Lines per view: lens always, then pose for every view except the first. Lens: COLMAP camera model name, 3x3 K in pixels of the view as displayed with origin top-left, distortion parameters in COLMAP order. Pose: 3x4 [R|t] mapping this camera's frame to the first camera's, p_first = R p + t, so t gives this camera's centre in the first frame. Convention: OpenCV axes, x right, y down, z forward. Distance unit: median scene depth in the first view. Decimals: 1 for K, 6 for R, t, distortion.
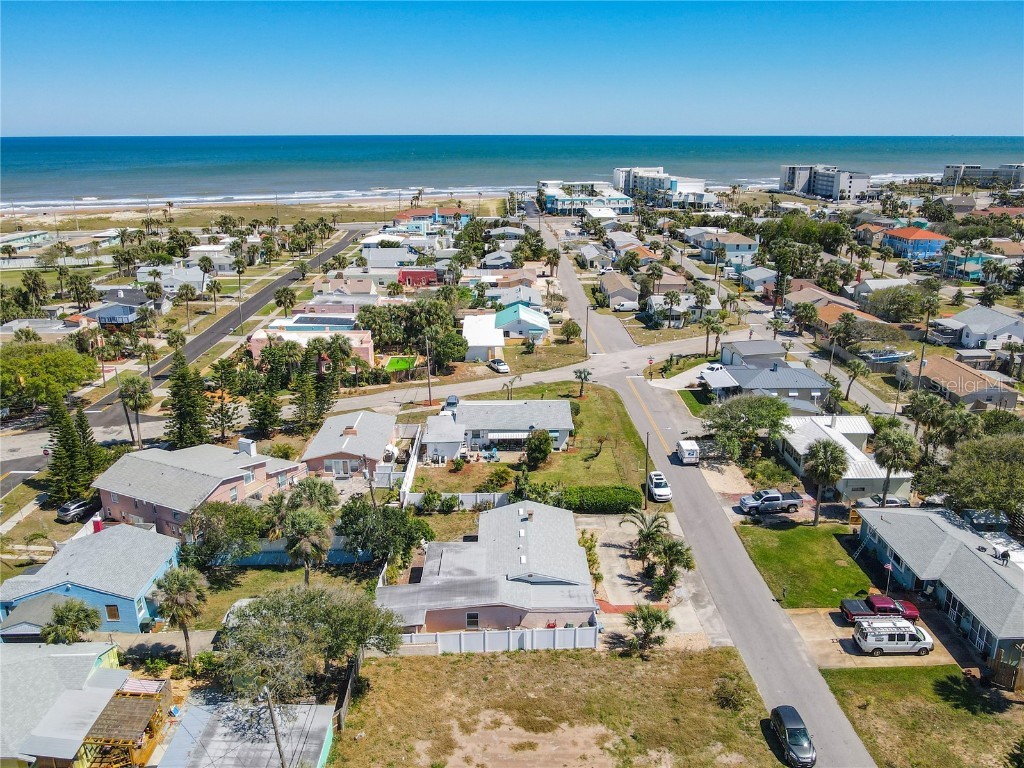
lens RADIAL K [[802.1, 0, 512.0], [0, 802.1, 384.0], [0, 0, 1]] dist [-0.013418, 0.003125]
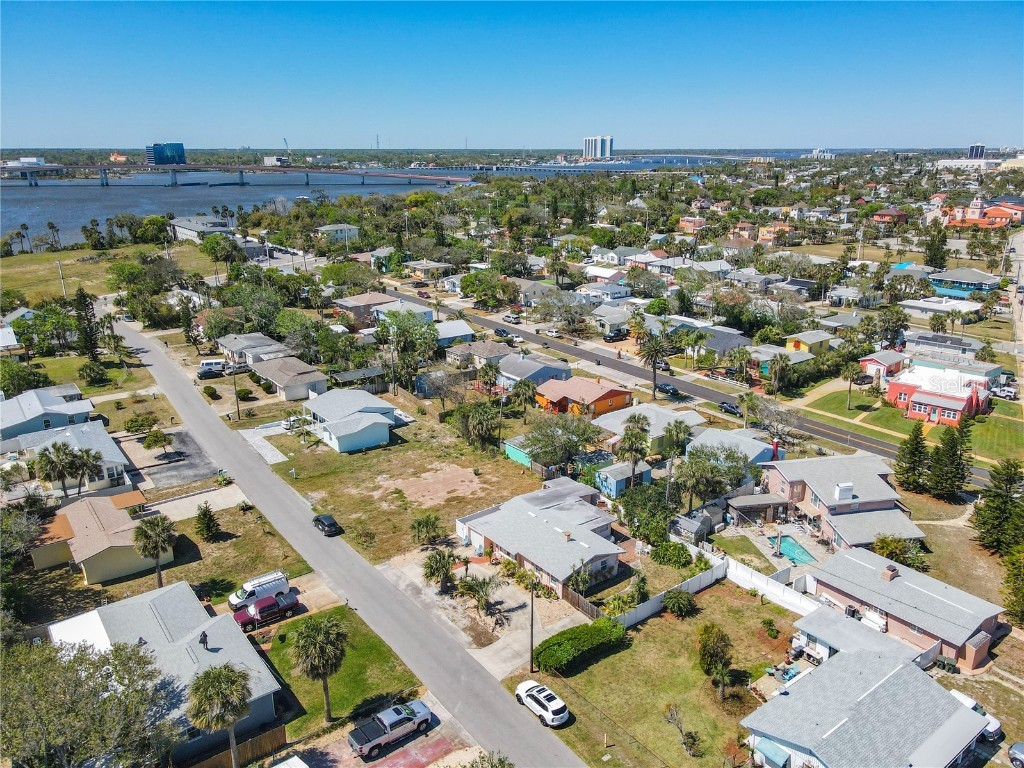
lens RADIAL K [[749.6, 0, 512.0], [0, 749.6, 384.0], [0, 0, 1]] dist [0.012580, 0.006425]
pose [[-0.806867, 0.182762, -0.561751, 0.429286], [-0.166685, 0.841860, 0.513311, -0.365872], [0.566729, 0.507809, -0.648805, 1.029839]]
